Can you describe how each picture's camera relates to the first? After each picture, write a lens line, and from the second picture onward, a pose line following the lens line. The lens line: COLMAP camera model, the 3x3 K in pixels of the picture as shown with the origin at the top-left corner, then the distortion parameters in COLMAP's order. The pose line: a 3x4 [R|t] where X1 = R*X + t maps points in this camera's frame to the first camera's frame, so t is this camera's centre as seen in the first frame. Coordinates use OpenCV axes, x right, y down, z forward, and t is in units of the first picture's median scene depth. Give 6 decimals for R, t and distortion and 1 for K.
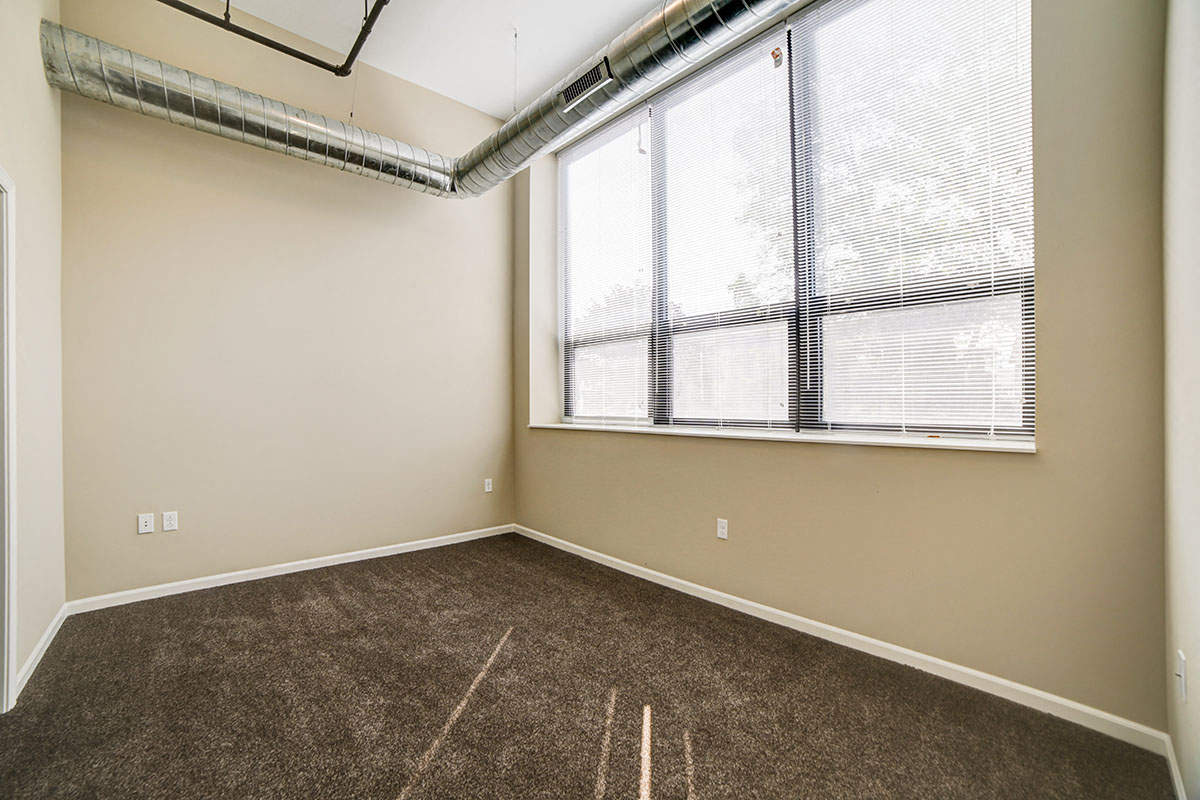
lens RADIAL K [[521.6, 0, 643.9], [0, 521.6, 412.7], [0, 0, 1]] dist [0.000144, -0.000027]
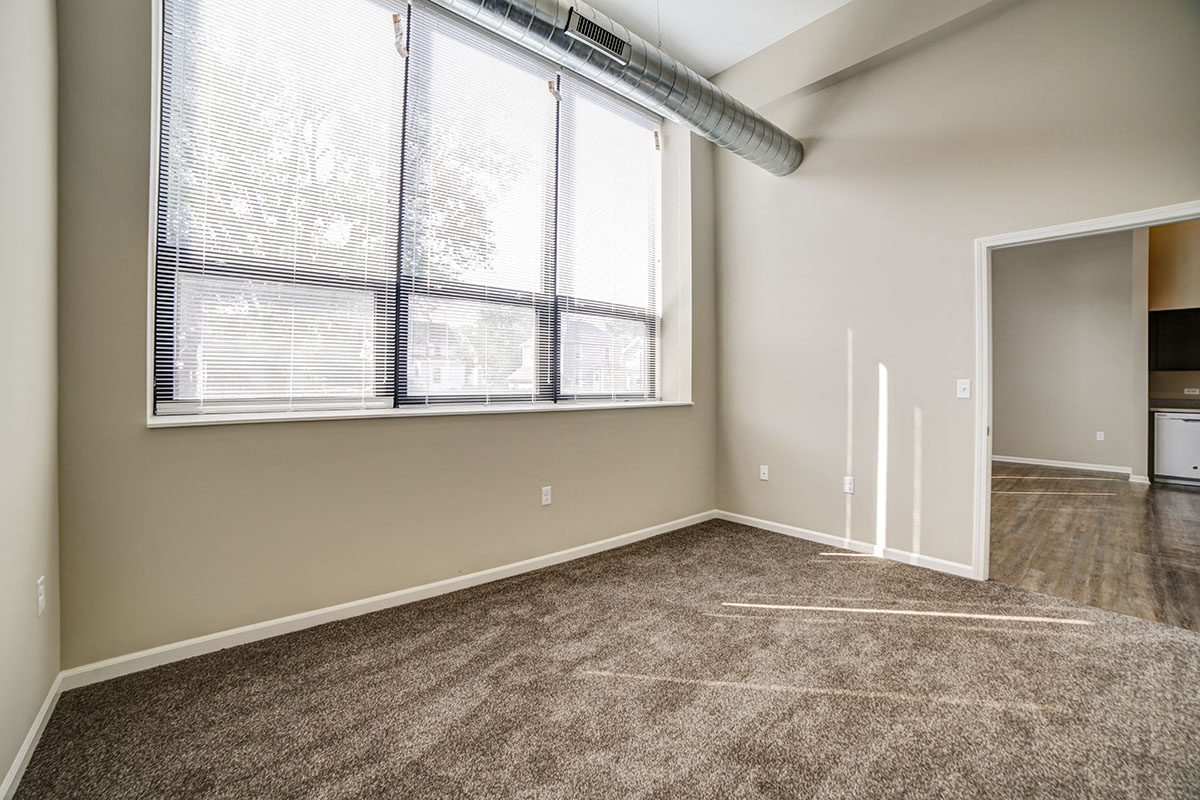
lens RADIAL K [[491.8, 0, 587.8], [0, 491.8, 397.5], [0, 0, 1]] dist [-0.046269, 0.000301]
pose [[0.079576, -0.029691, 0.996387, -0.860333], [0.007535, 0.999546, 0.029184, -0.009599], [-0.996800, 0.005186, 0.079763, 0.844649]]
